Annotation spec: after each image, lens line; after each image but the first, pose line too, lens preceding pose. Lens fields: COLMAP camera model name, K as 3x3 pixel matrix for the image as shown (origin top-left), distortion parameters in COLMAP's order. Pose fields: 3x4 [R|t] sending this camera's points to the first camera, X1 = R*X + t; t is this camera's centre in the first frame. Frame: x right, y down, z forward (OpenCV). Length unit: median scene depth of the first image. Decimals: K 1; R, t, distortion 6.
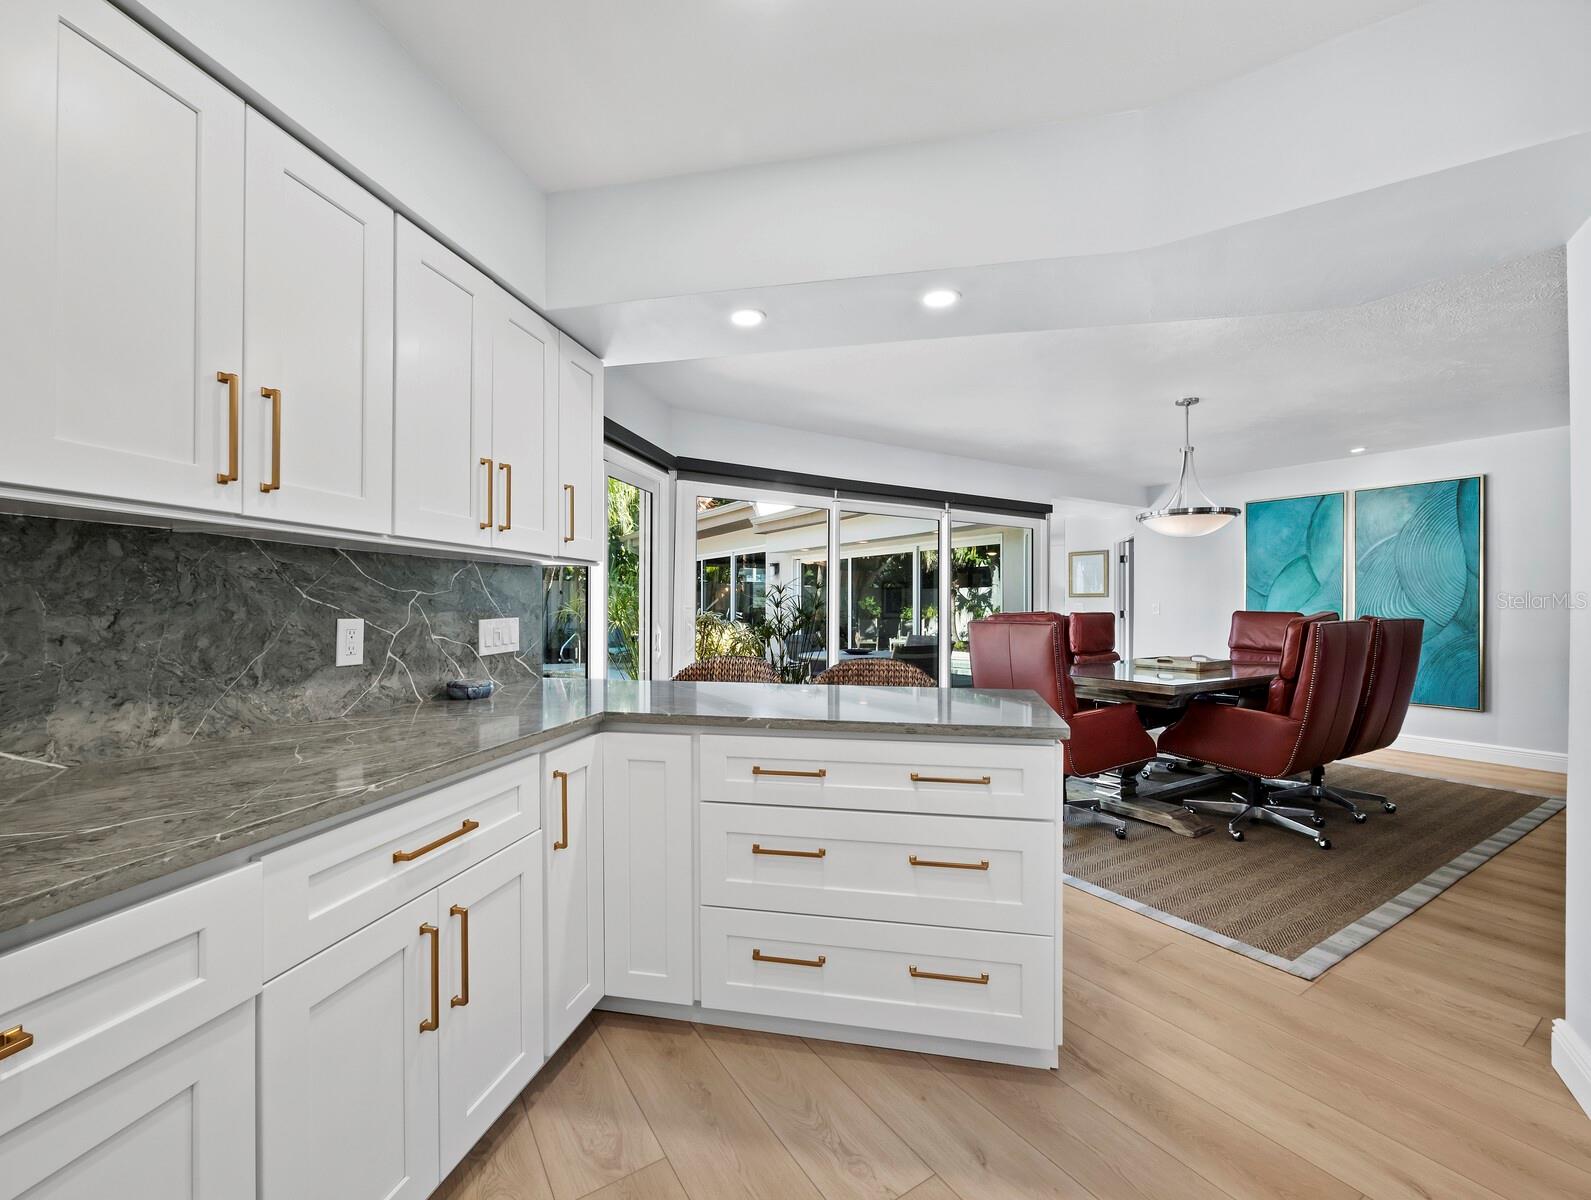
lens RADIAL K [[669.5, 0, 795.5], [0, 669.5, 600.0], [0, 0, 1]] dist [-0.002448, -0.000183]
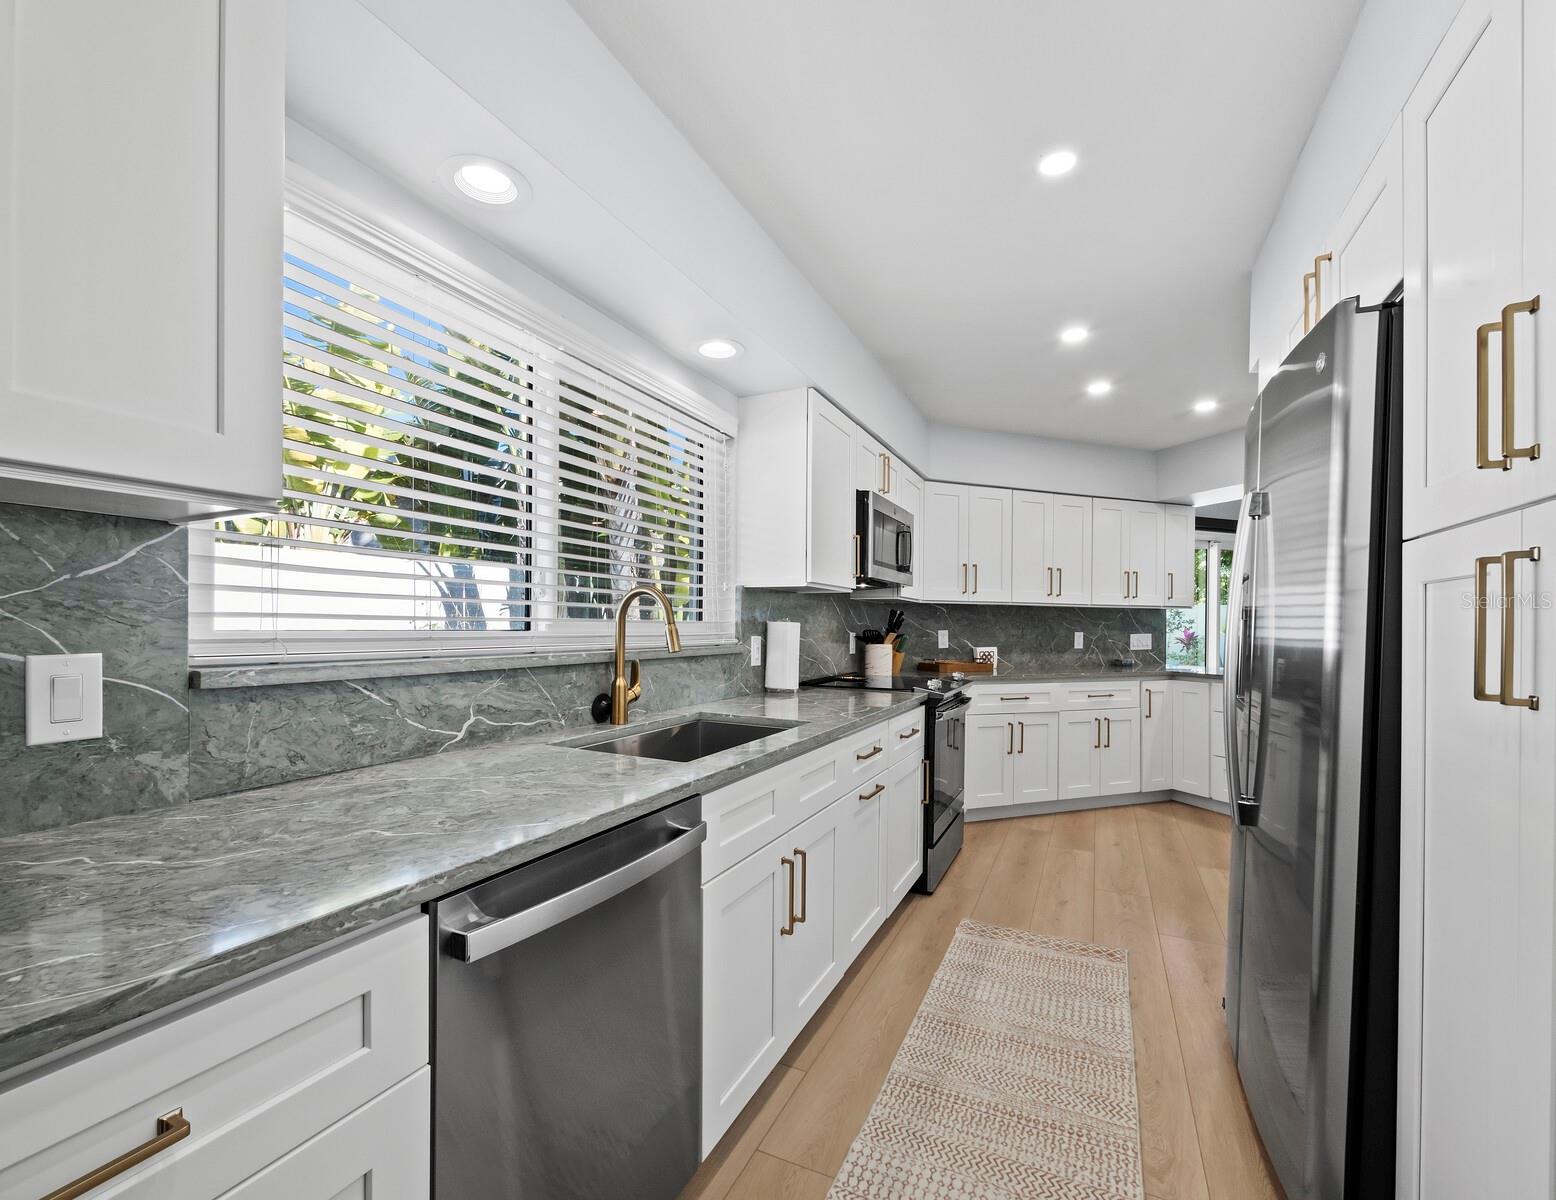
lens RADIAL K [[677.4, 0, 784.2], [0, 677.4, 638.5], [0, 0, 1]] dist [-0.000866, -0.000038]
pose [[0.537981, 0.019611, -0.842729, 1.001253], [-0.000320, 0.999734, 0.023060, -0.010155], [0.842957, -0.012137, 0.537844, -1.477938]]
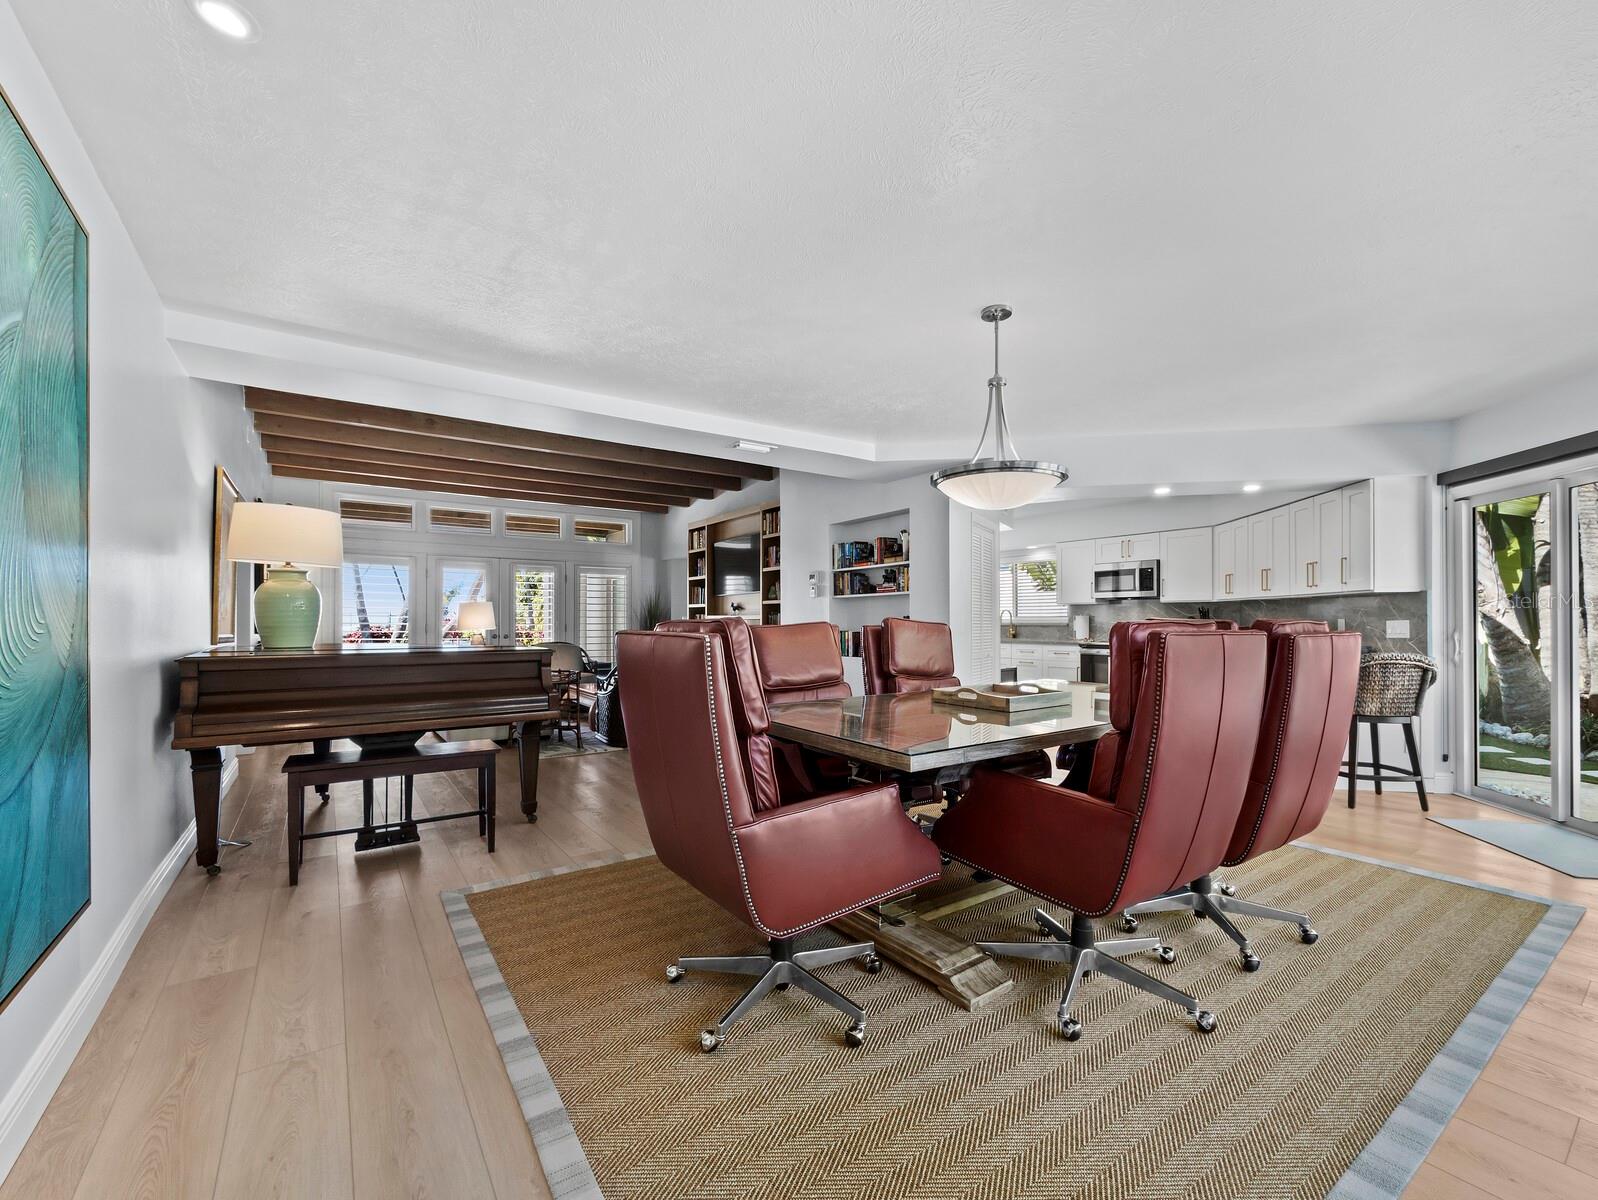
lens RADIAL K [[672.4, 0, 799.0], [0, 672.4, 600.0], [0, 0, 1]] dist [-0.002448, -0.000183]
pose [[-0.998748, -0.001876, -0.049994, 1.773232], [0.000062, 0.999249, -0.038748, 0.054456], [0.050029, -0.038702, -0.997998, 3.592802]]
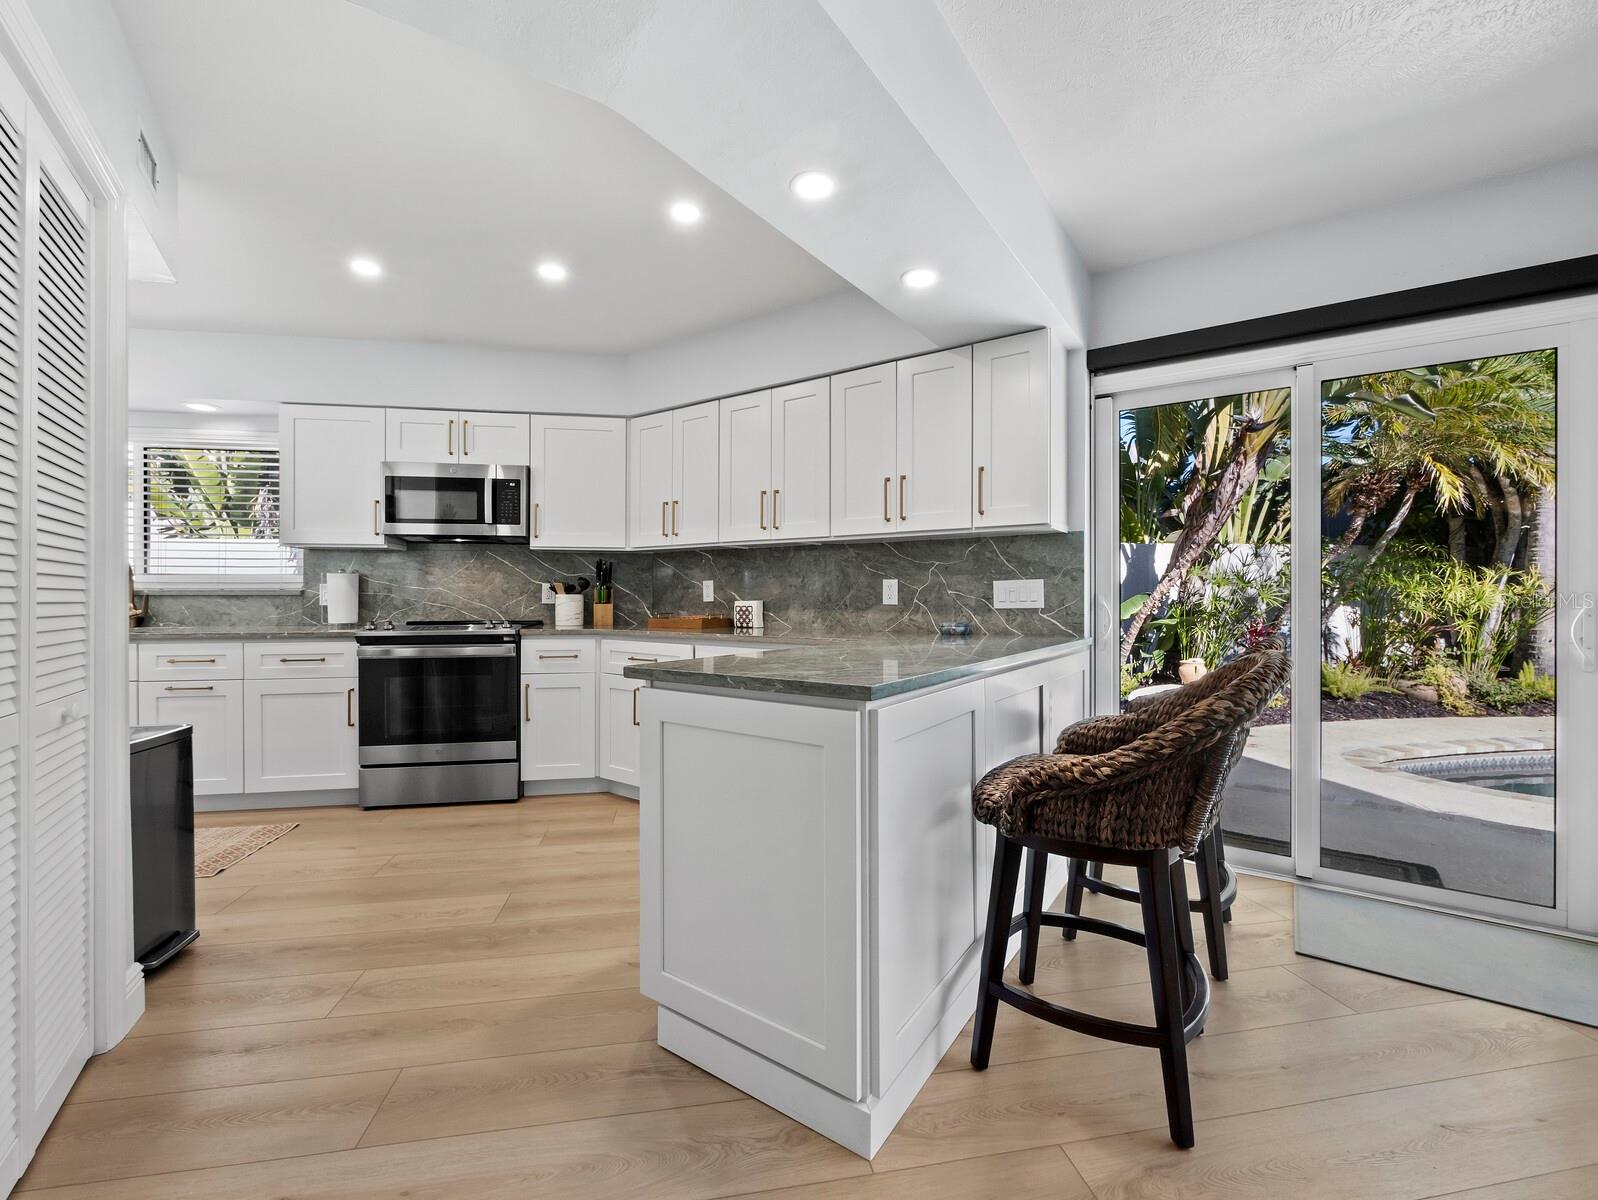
lens RADIAL K [[672.4, 0, 799.0], [0, 672.4, 600.0], [0, 0, 1]] dist [-0.002448, -0.000183]
pose [[-0.383482, 0.006913, -0.923523, 1.058975], [0.007623, 0.999962, 0.004319, 0.069178], [0.923517, -0.005384, -0.383520, 1.366198]]
